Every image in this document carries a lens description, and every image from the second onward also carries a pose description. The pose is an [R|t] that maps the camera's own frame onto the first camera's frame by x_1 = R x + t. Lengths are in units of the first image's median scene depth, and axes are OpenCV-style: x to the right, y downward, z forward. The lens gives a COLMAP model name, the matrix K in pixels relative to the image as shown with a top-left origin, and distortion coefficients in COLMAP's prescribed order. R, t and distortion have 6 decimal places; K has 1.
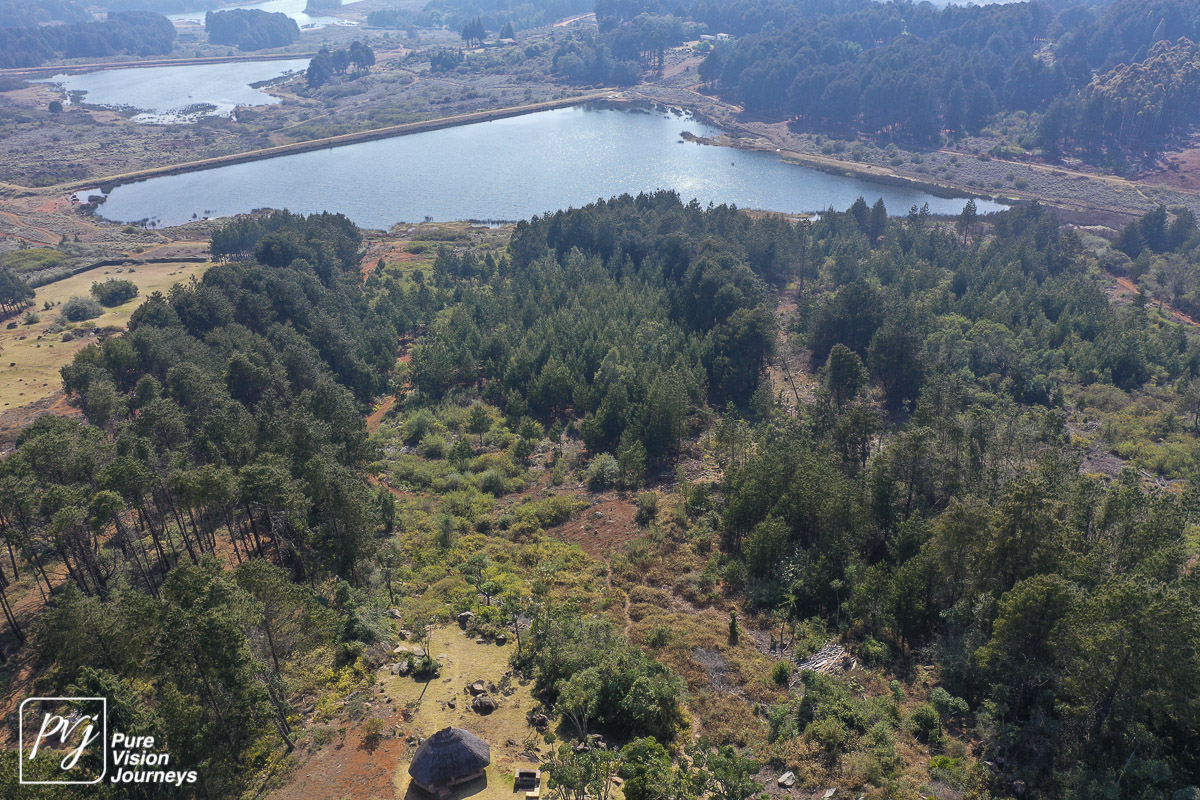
lens RADIAL K [[936.2, 0, 599.1], [0, 936.2, 399.8], [0, 0, 1]] dist [-0.020119, -0.002982]
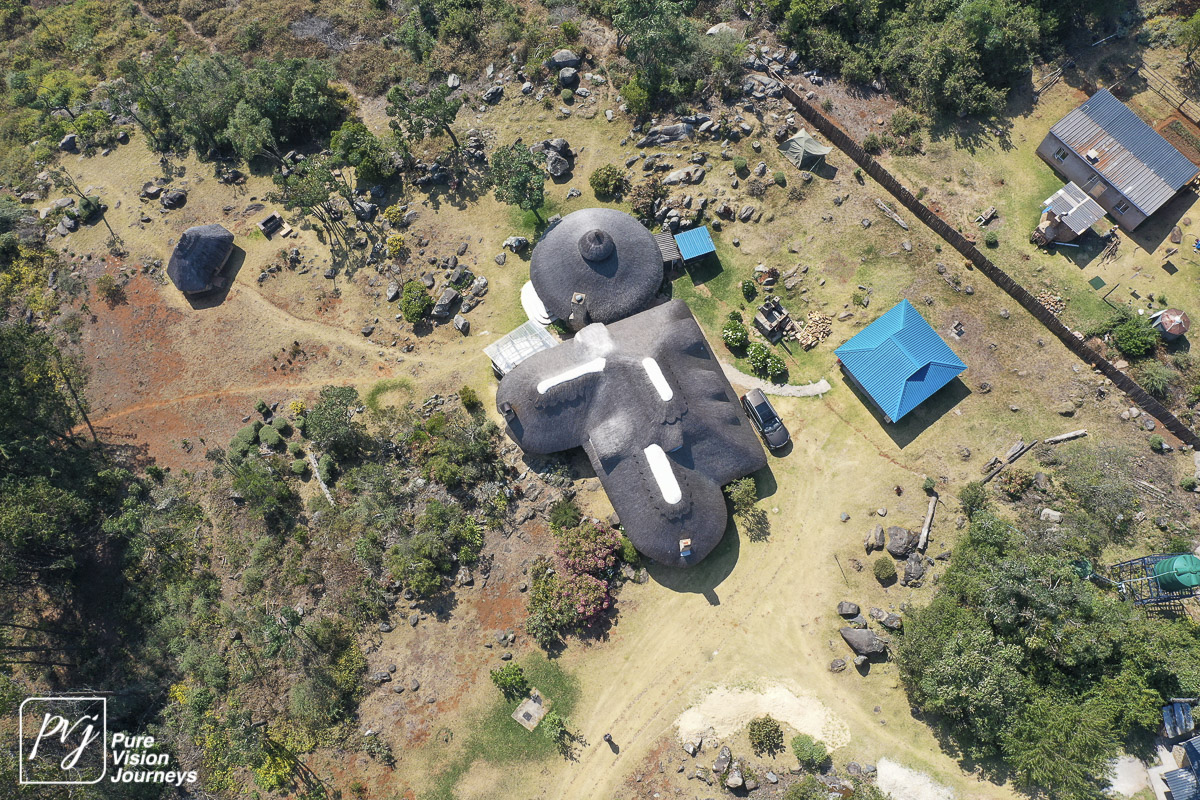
lens RADIAL K [[936.2, 0, 597.8], [0, 936.2, 397.3], [0, 0, 1]] dist [-0.020119, -0.002982]
pose [[0.711312, -0.667576, 0.219949, -0.096401], [0.336907, 0.598463, 0.726867, -0.070297], [-0.616870, -0.442926, 0.650605, -0.013009]]
